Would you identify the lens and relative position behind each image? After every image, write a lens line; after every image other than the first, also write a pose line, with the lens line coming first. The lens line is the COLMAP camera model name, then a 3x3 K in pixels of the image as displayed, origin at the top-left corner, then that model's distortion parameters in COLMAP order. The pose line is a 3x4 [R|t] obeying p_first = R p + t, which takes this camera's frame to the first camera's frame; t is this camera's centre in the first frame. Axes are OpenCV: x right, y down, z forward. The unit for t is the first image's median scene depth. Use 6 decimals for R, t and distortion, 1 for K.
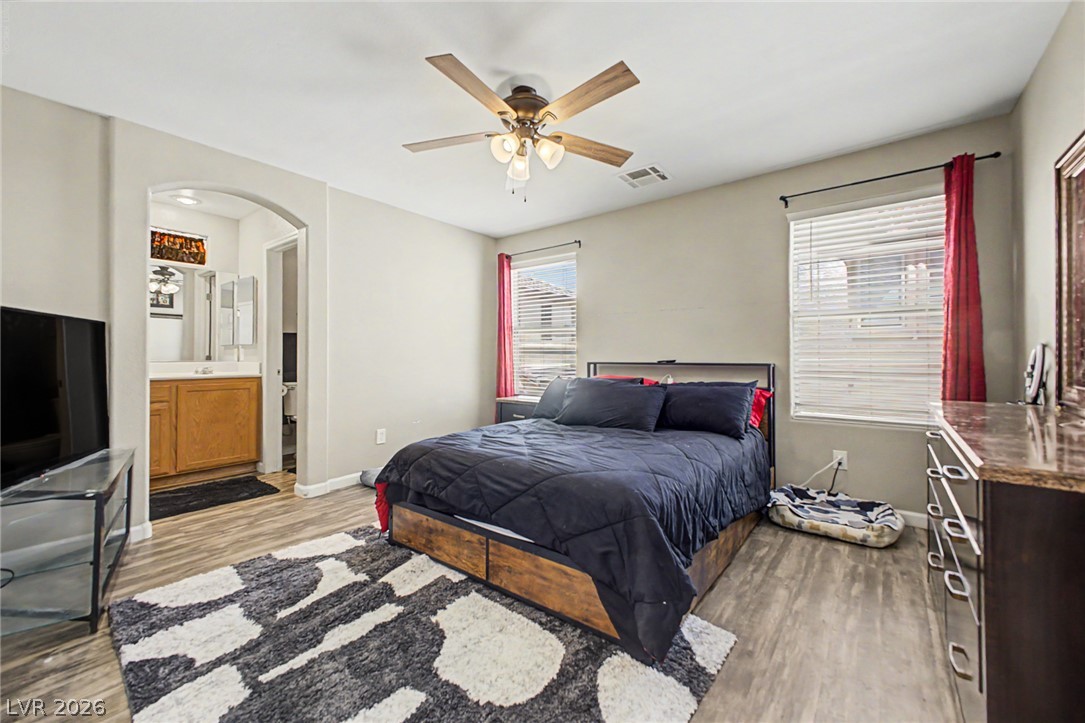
lens RADIAL K [[440.0, 0, 544.4], [0, 440.0, 353.3], [0, 0, 1]] dist [0.009647, -0.000653]
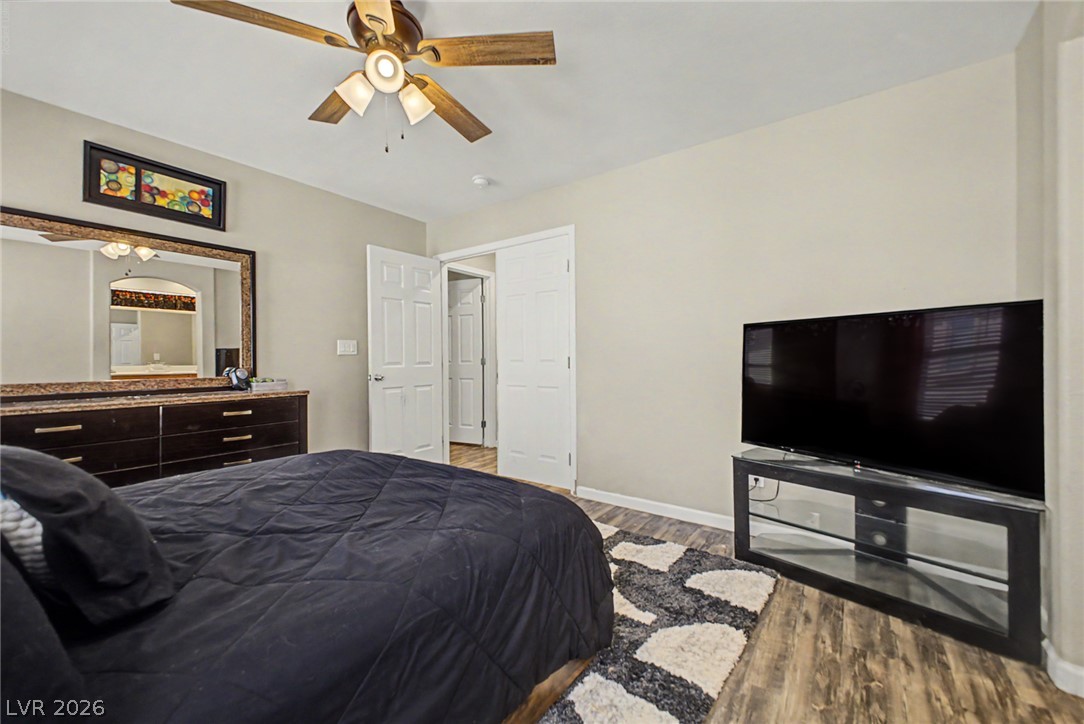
lens RADIAL K [[439.6, 0, 538.8], [0, 439.6, 360.4], [0, 0, 1]] dist [0.009647, -0.000653]
pose [[-0.999675, 0.008704, -0.023959, -0.247554], [0.008816, 0.999951, -0.004560, 0.013826], [0.023918, -0.004770, -0.999703, 1.521957]]
